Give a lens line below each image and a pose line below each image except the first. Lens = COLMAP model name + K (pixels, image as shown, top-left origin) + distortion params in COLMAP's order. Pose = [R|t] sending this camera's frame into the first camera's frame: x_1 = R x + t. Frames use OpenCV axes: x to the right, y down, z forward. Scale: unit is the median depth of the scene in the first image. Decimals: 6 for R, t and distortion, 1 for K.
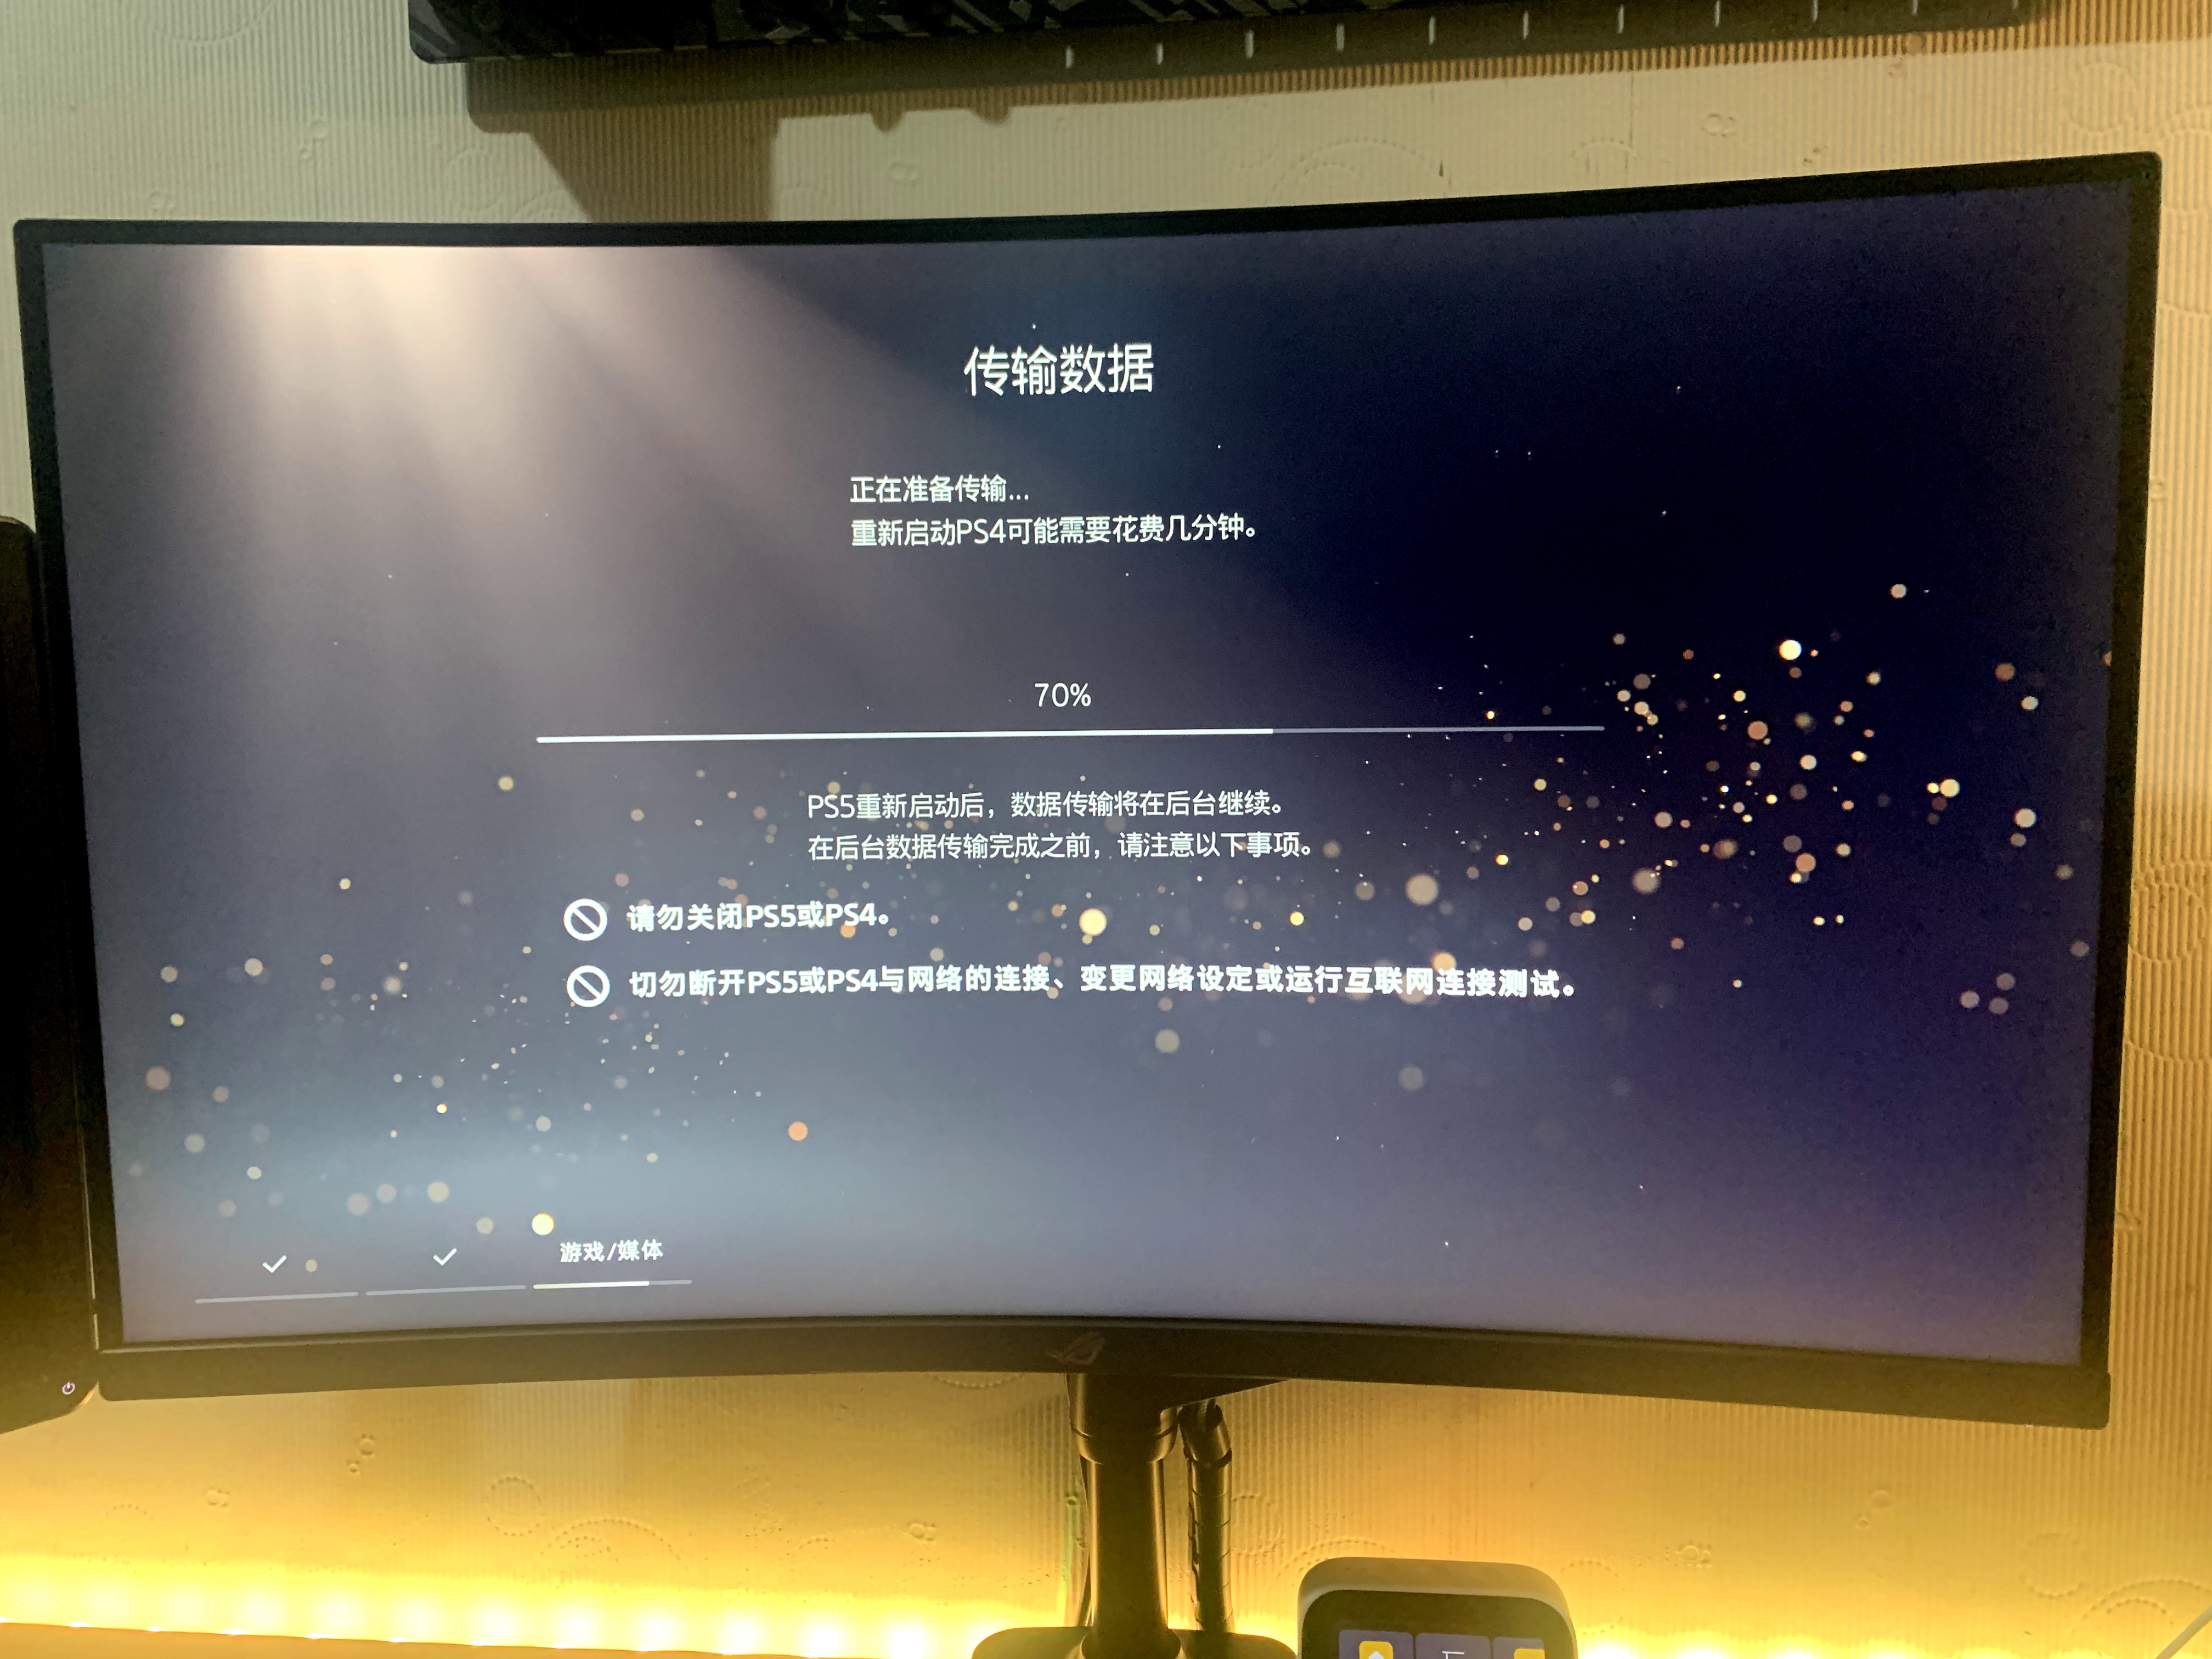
lens RADIAL K [[1671.1, 0, 1066.1], [0, 1671.1, 757.0], [0, 0, 1]] dist [0.009776, -0.022724]
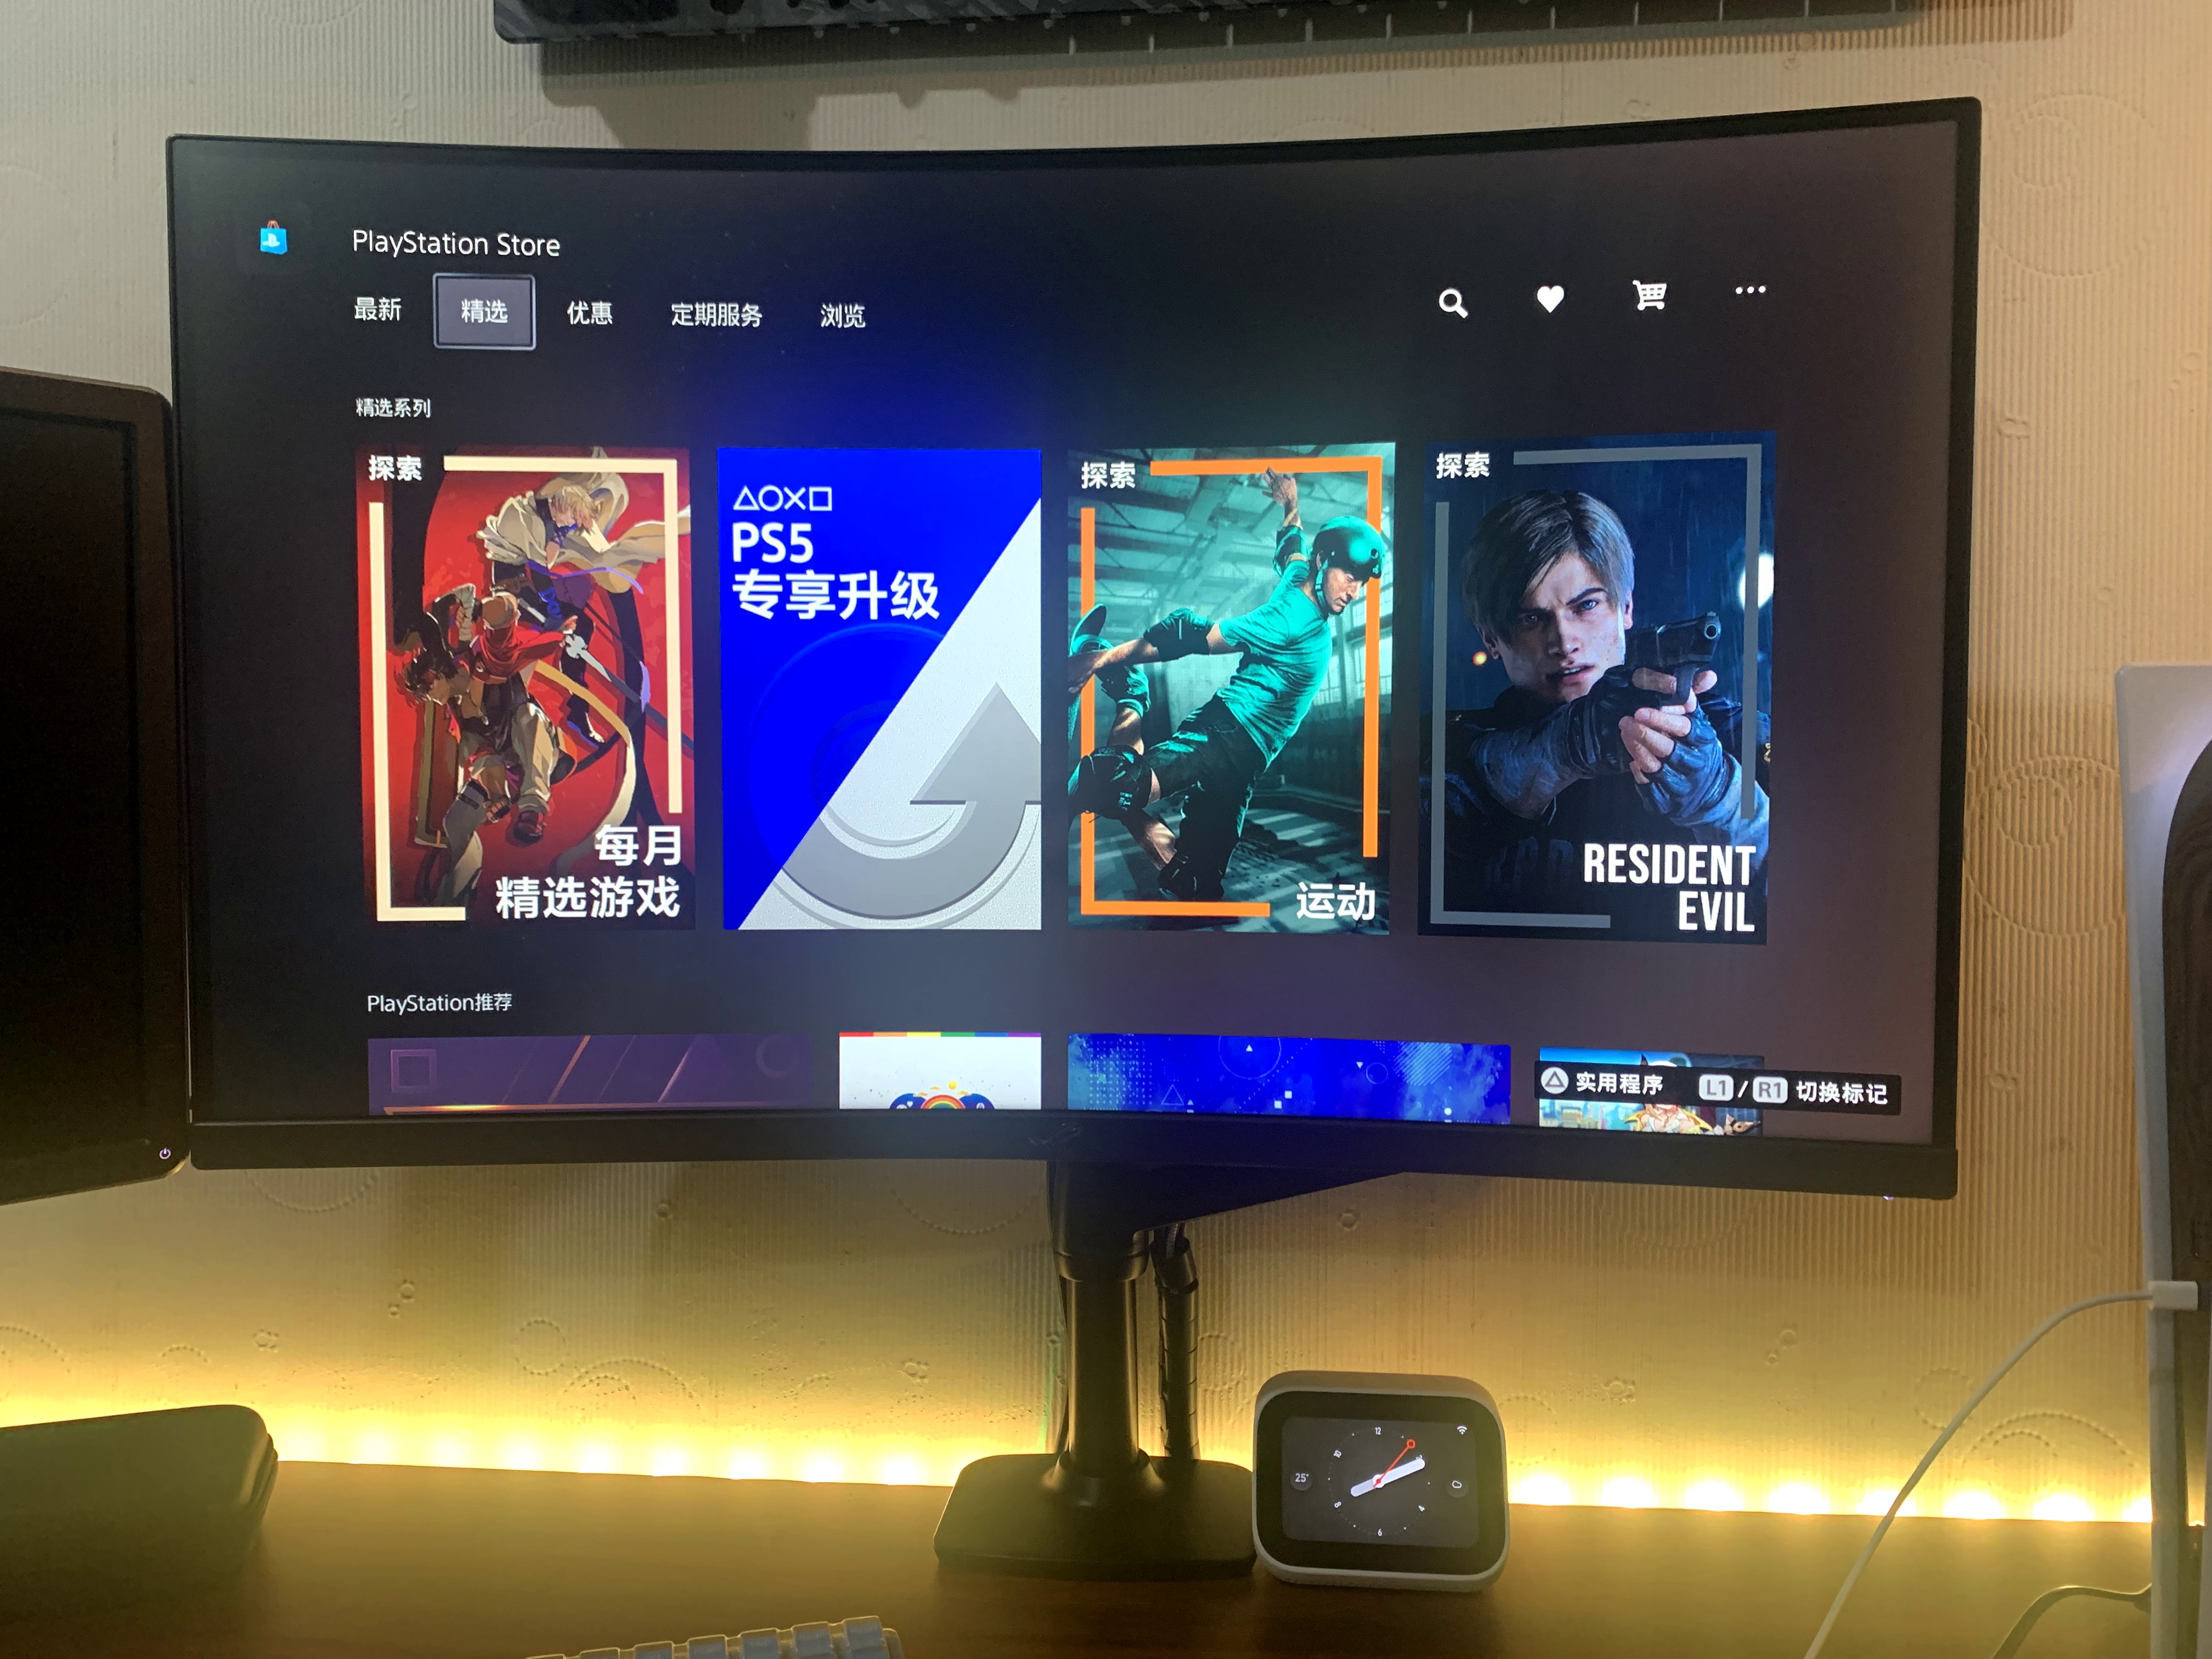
lens RADIAL K [[1671.1, 0, 1078.2], [0, 1671.1, 759.9], [0, 0, 1]] dist [0.009776, -0.022724]
pose [[0.999861, 0.016462, 0.002603, 0.011316], [-0.016312, 0.998612, -0.050073, 0.128978], [-0.003424, 0.050024, 0.998742, -0.119289]]
